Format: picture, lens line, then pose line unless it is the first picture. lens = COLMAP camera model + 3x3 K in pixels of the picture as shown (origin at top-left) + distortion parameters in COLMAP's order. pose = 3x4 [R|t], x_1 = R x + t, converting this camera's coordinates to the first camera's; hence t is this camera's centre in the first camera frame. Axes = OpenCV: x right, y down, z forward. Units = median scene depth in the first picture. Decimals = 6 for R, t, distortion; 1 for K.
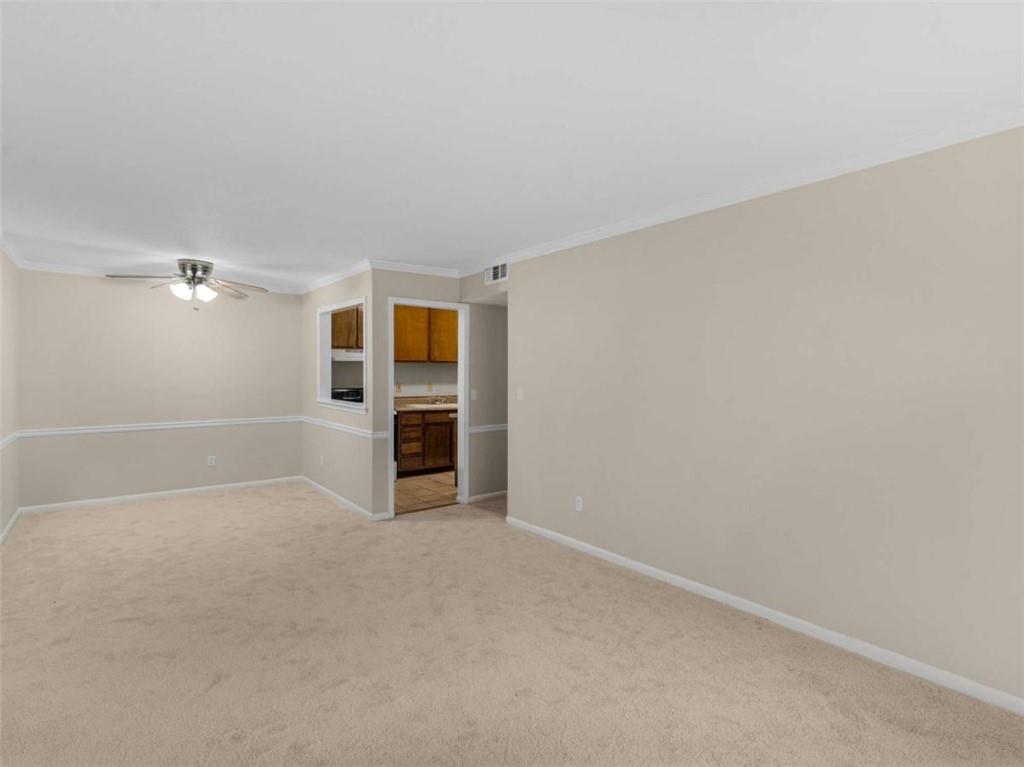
lens RADIAL K [[544.0, 0, 509.2], [0, 544.0, 382.4], [0, 0, 1]] dist [0.001311, -0.000557]
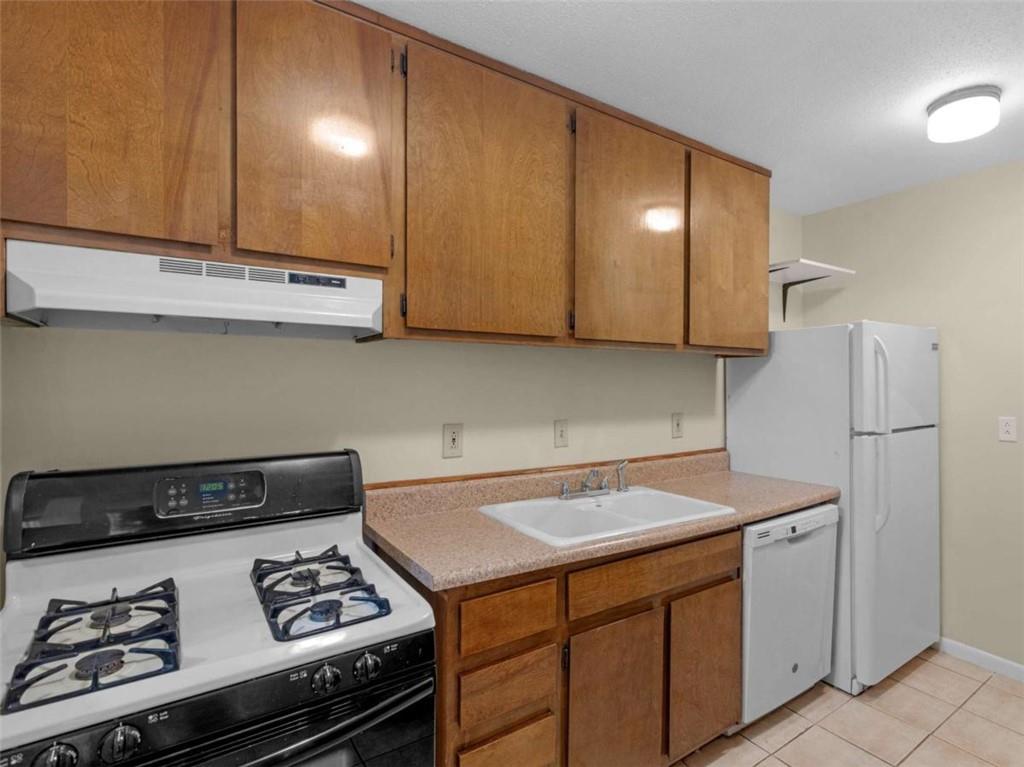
lens RADIAL K [[553.6, 0, 560.5], [0, 553.6, 384.4], [0, 0, 1]] dist [0.000739, -0.000036]
pose [[0.999697, 0.005779, -0.023916, -0.201249], [-0.006256, 0.999782, -0.019912, -0.017885], [0.023796, 0.020056, 0.999516, 1.020992]]
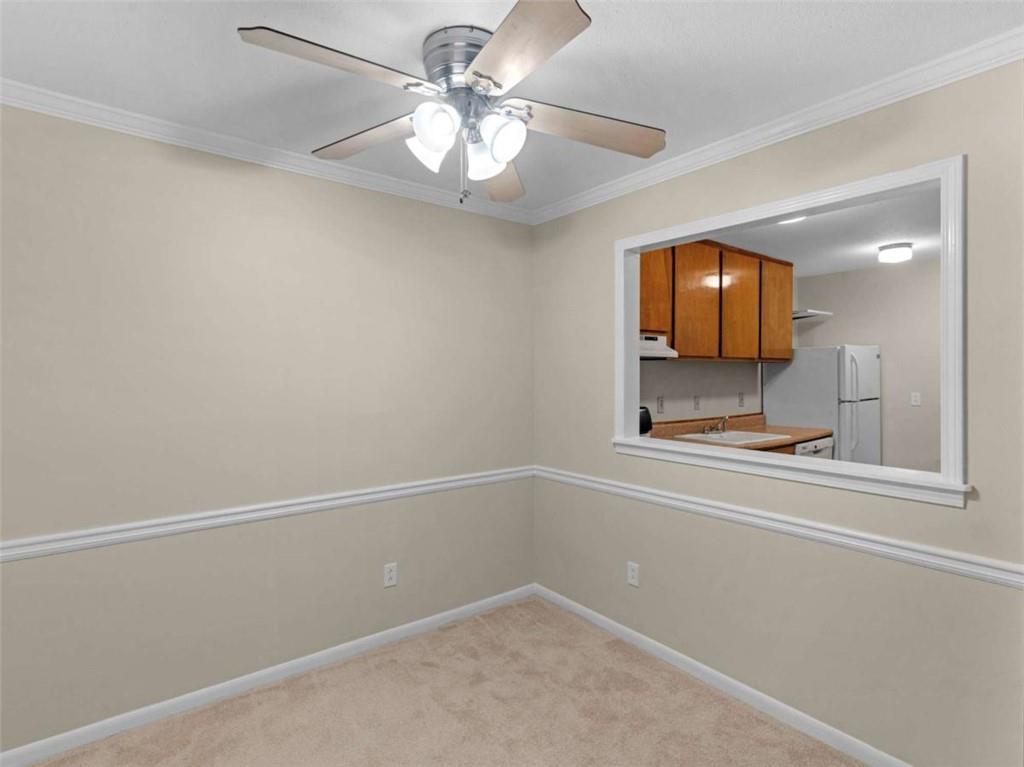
lens RADIAL K [[544.0, 0, 509.2], [0, 544.0, 382.4], [0, 0, 1]] dist [0.001311, -0.000557]
pose [[0.999961, -0.002744, 0.008399, -0.508275], [0.002819, 0.999956, -0.008931, -0.013340], [-0.008374, 0.008955, 0.999925, 0.612421]]
